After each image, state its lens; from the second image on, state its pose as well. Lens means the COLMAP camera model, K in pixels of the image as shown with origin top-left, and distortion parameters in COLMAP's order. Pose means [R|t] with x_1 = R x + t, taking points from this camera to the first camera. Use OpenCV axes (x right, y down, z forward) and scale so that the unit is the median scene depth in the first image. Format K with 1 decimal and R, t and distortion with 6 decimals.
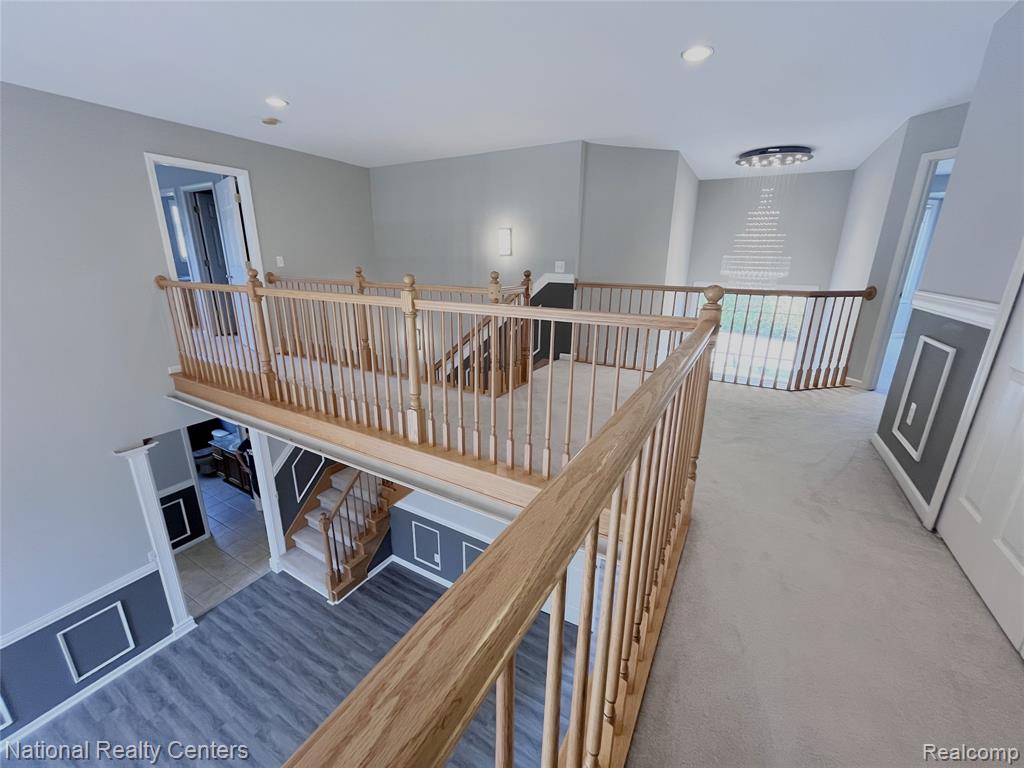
lens RADIAL K [[411.3, 0, 514.1], [0, 411.3, 383.8], [0, 0, 1]] dist [-0.003572, 0.000561]
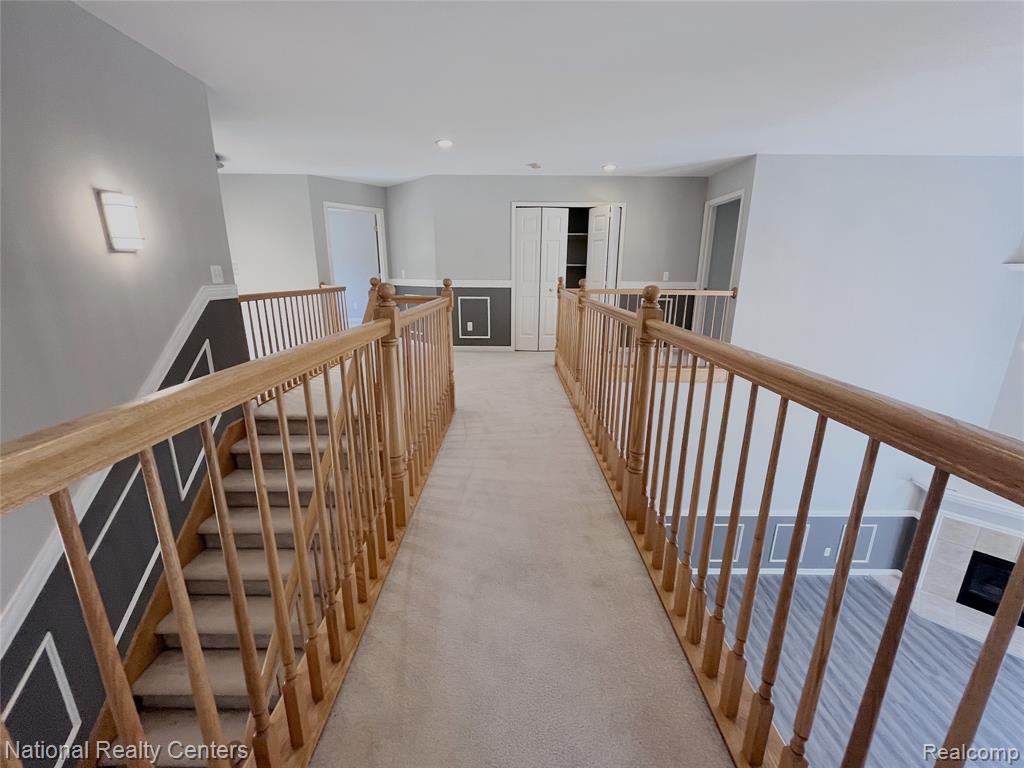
lens RADIAL K [[411.3, 0, 511.1], [0, 411.3, 384.0], [0, 0, 1]] dist [-0.003572, 0.000561]
pose [[-0.495194, -0.243276, 0.834026, -0.679520], [0.236766, 0.885868, 0.398974, -0.281049], [-0.835898, 0.395039, -0.381076, 0.932124]]
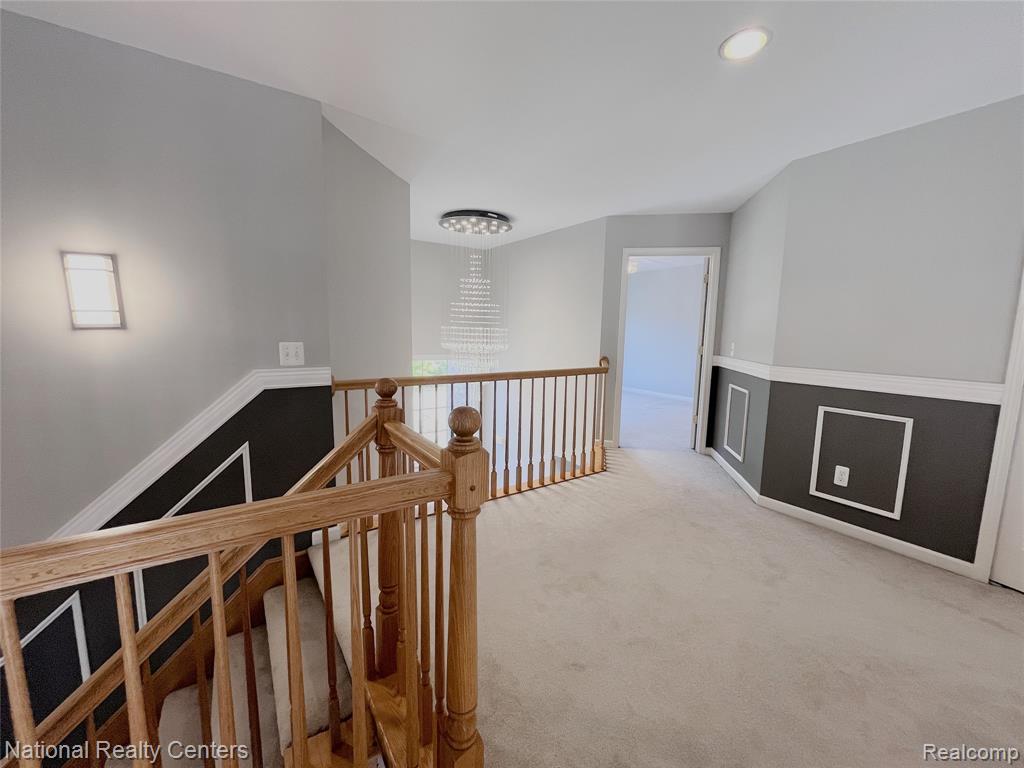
lens RADIAL K [[411.3, 0, 511.7], [0, 411.3, 384.0], [0, 0, 1]] dist [-0.003572, 0.000561]
pose [[0.440262, -0.126133, 0.888966, -0.189453], [0.246322, 0.969064, 0.015506, -0.200054], [-0.863421, 0.212145, 0.457711, 0.591975]]
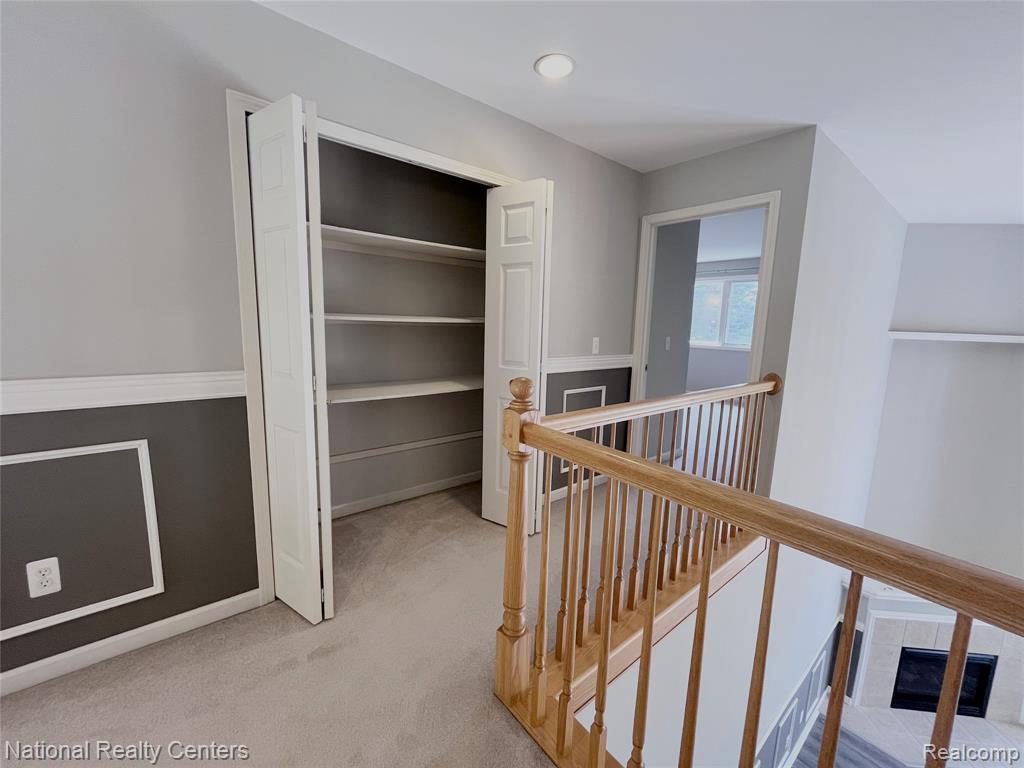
lens RADIAL K [[411.3, 0, 510.1], [0, 411.3, 380.1], [0, 0, 1]] dist [-0.003572, 0.000561]
pose [[-0.933373, -0.091343, 0.347089, 0.083477], [0.061865, 0.911652, 0.406280, -0.185902], [-0.353535, 0.400683, -0.845261, 0.560194]]
